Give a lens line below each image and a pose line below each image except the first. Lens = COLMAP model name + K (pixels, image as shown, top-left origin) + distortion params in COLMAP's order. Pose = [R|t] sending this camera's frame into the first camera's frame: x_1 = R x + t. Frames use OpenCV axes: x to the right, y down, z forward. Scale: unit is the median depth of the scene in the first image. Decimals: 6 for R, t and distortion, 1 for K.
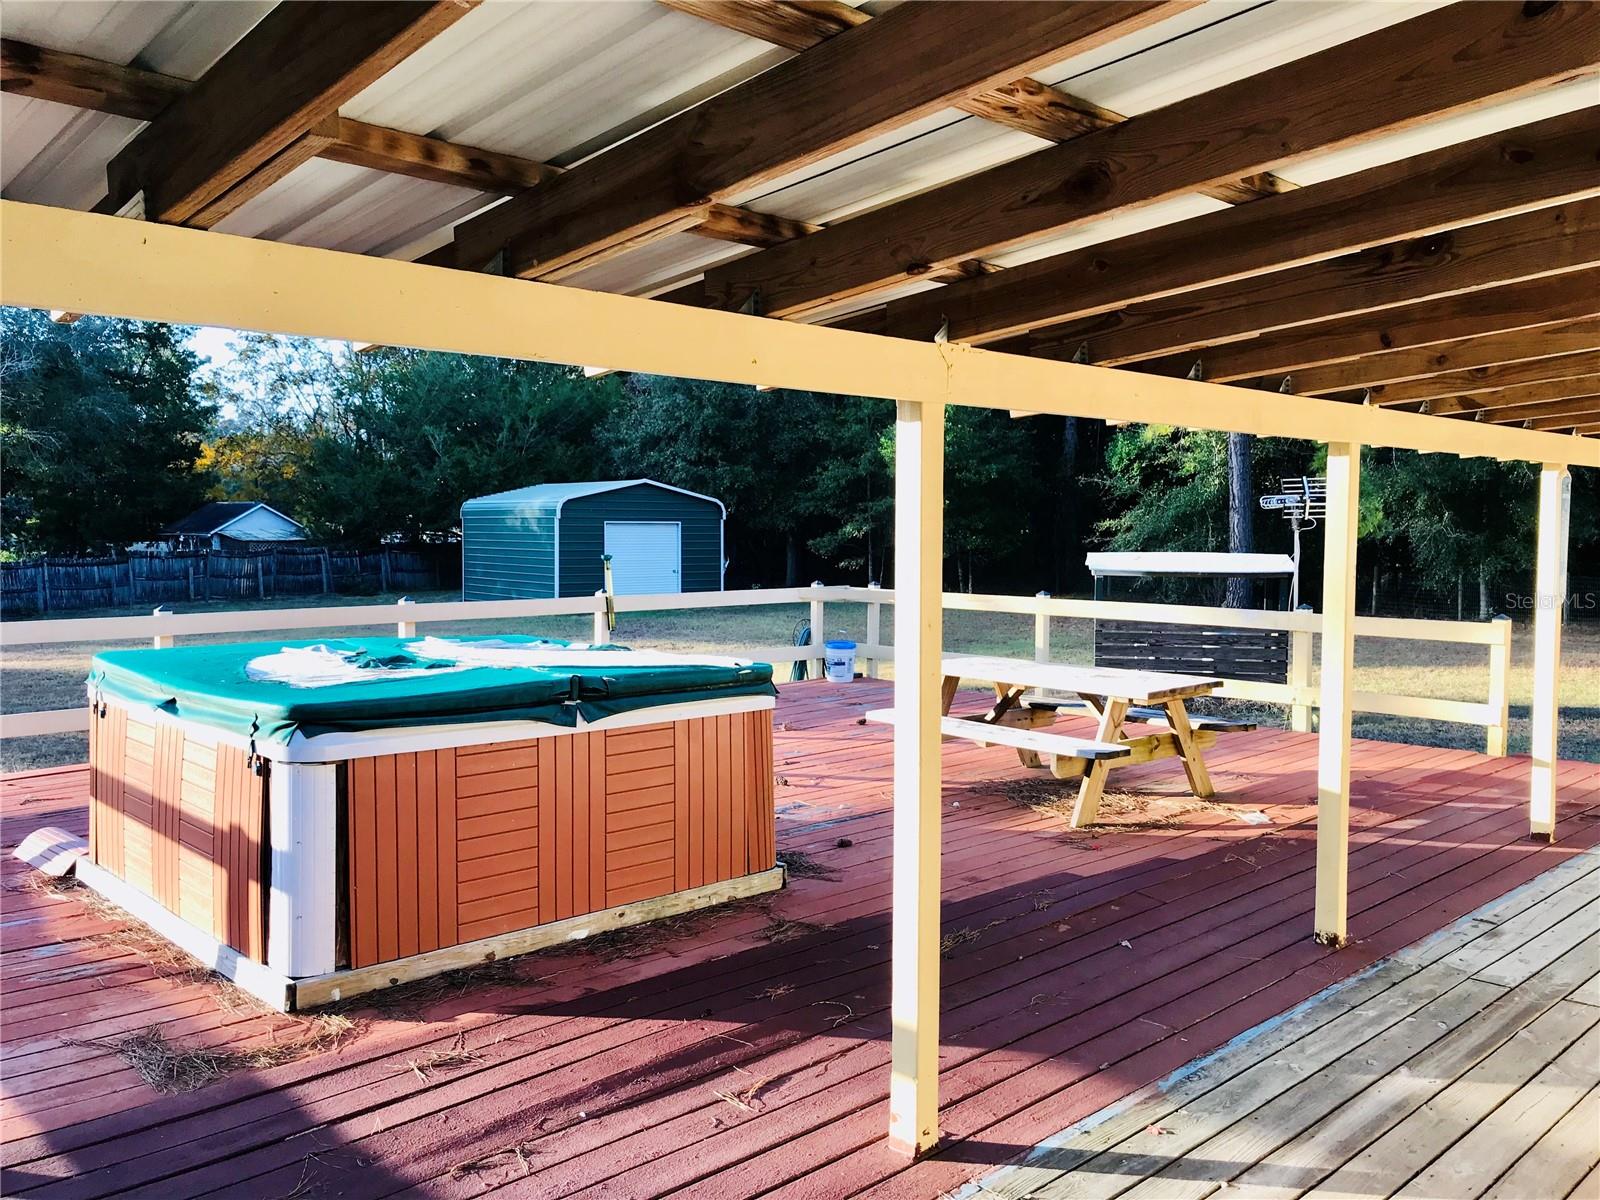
lens RADIAL K [[1316.6, 0, 800.0], [0, 1316.6, 600.0], [0, 0, 1]] dist [0.032692, -0.003816]
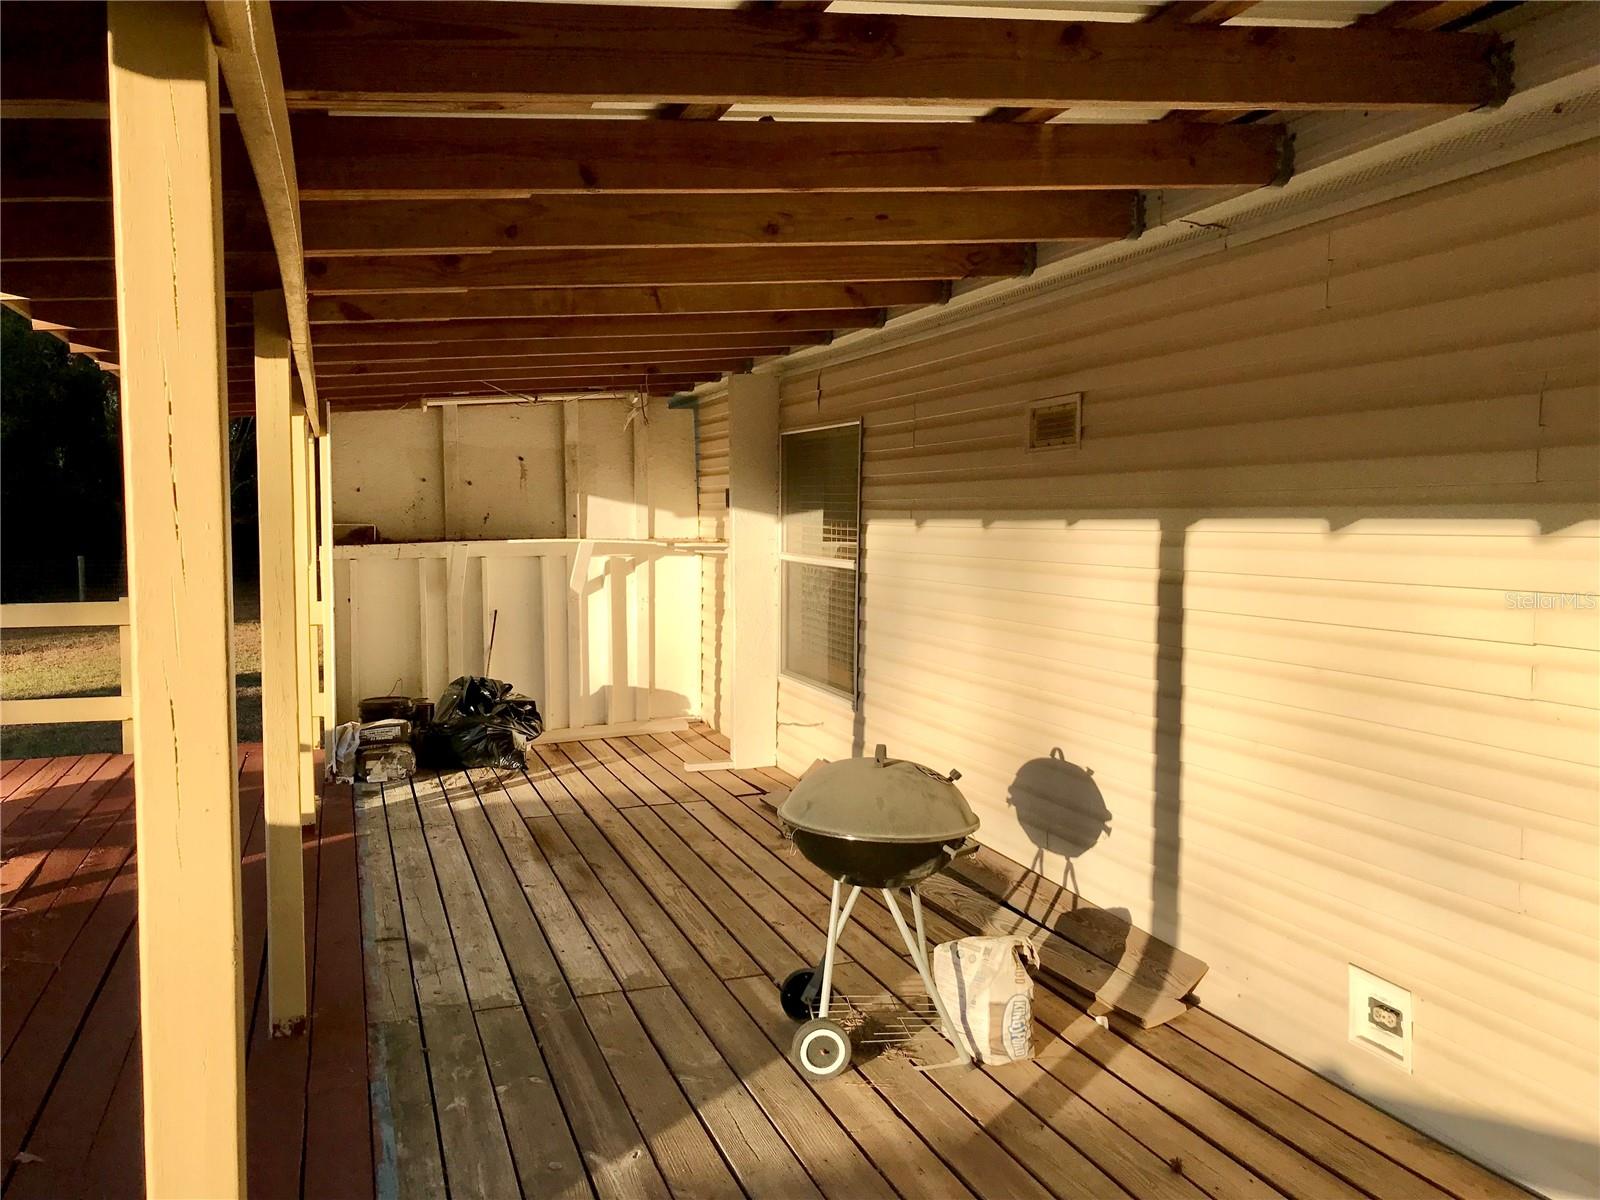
lens RADIAL K [[1316.6, 0, 800.0], [0, 1316.6, 600.0], [0, 0, 1]] dist [0.032692, -0.003816]
pose [[0.412985, -0.058396, 0.908864, -0.146039], [0.050894, 0.997863, 0.040988, 0.009467], [-0.909315, 0.029328, 0.415074, 0.498212]]
